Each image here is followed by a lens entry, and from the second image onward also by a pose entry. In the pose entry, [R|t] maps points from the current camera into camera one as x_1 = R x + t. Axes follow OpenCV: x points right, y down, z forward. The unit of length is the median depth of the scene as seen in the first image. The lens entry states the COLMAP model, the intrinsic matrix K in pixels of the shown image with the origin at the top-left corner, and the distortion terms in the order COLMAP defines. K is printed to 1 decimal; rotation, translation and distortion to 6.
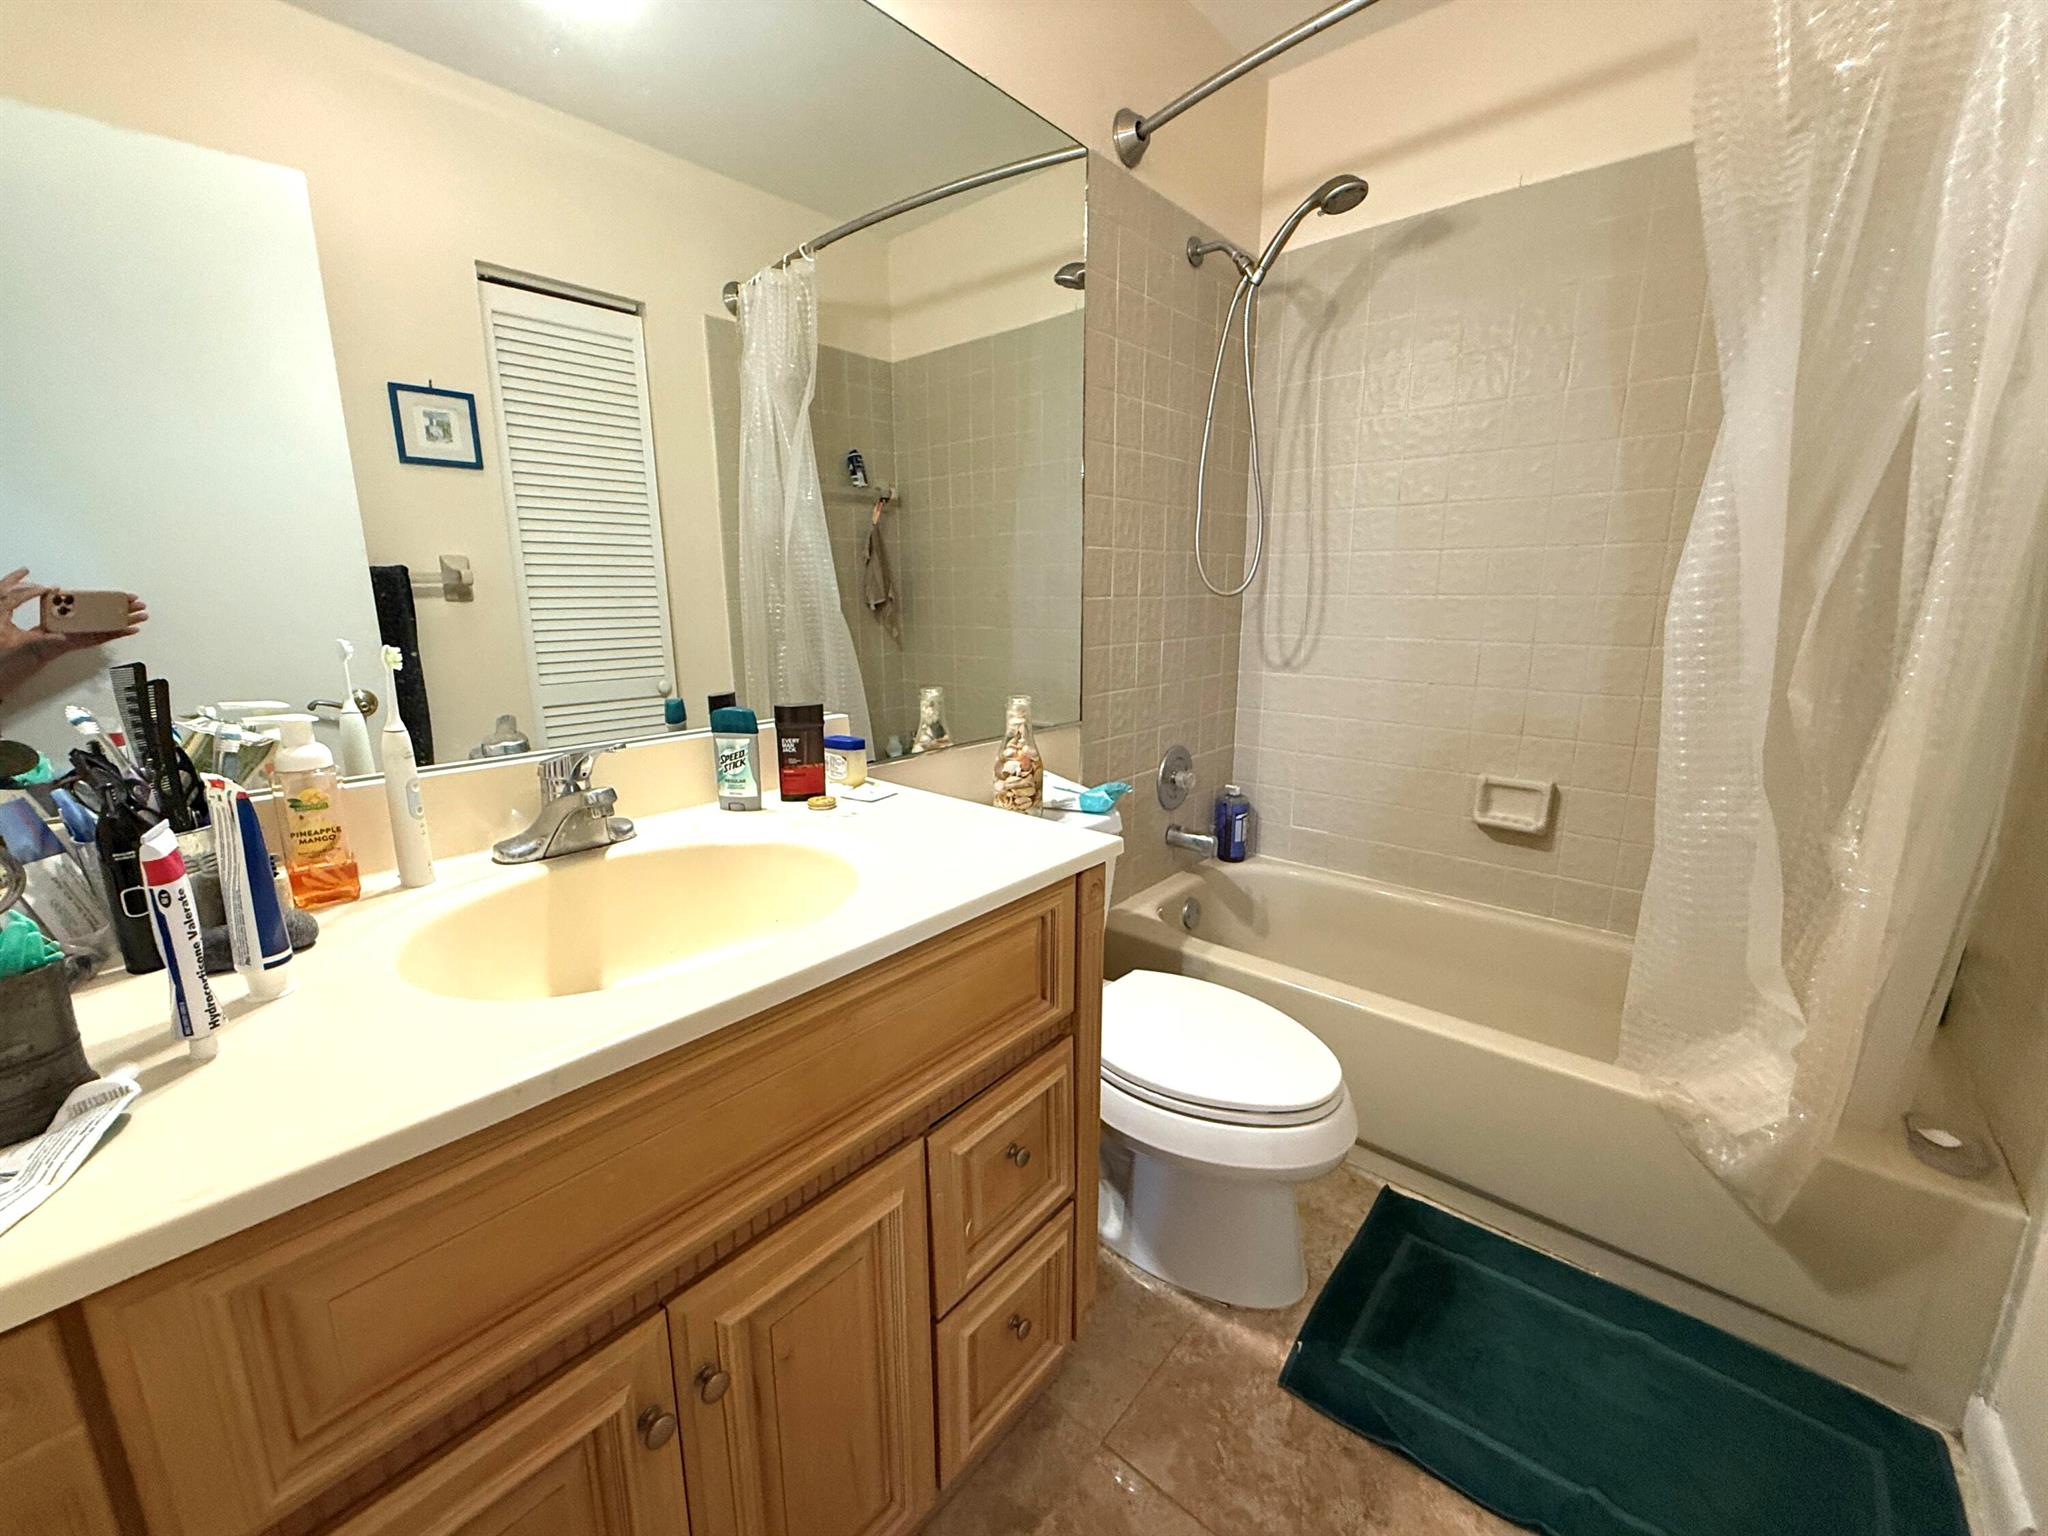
lens RADIAL K [[821.4, 0, 1021.3], [0, 821.4, 757.9], [0, 0, 1]] dist [-0.003105, 0.001180]
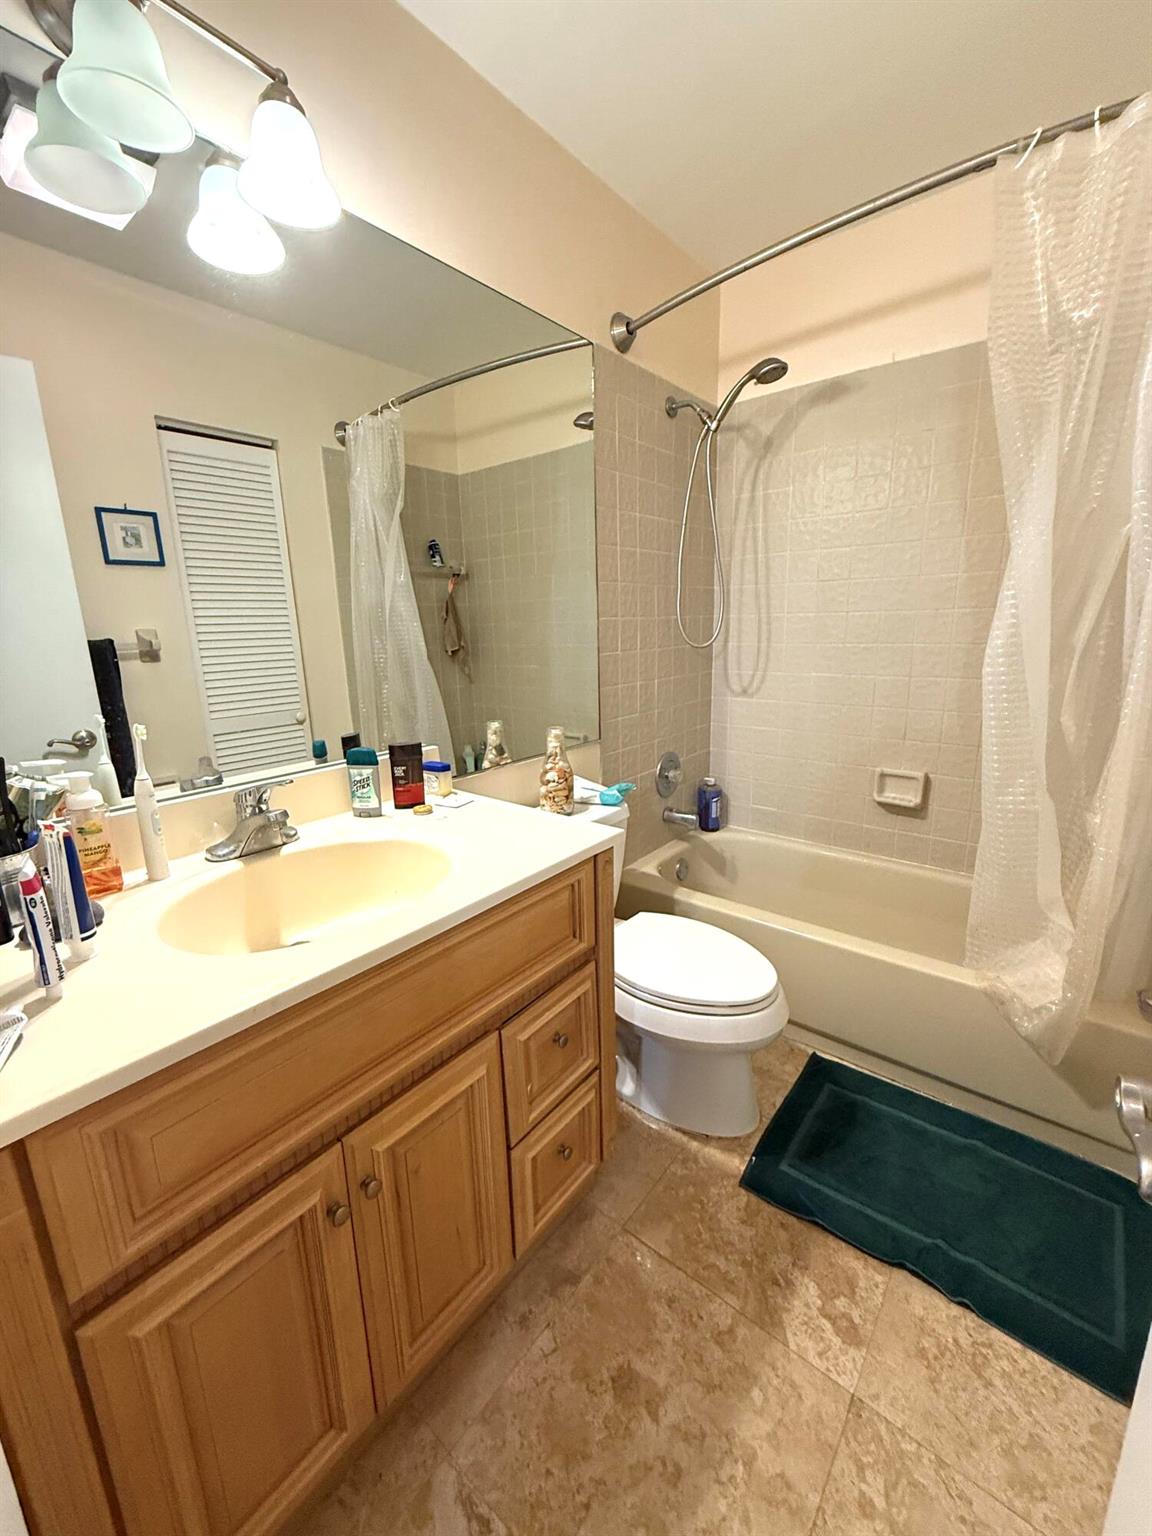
lens RADIAL K [[616.0, 0, 581.2], [0, 616.0, 756.3], [0, 0, 1]] dist [-0.003105, 0.001180]
pose [[0.999193, -0.027189, 0.029572, 0.011879], [0.026820, 0.999558, 0.012799, -0.045471], [-0.029907, -0.011996, 0.999481, -0.110741]]
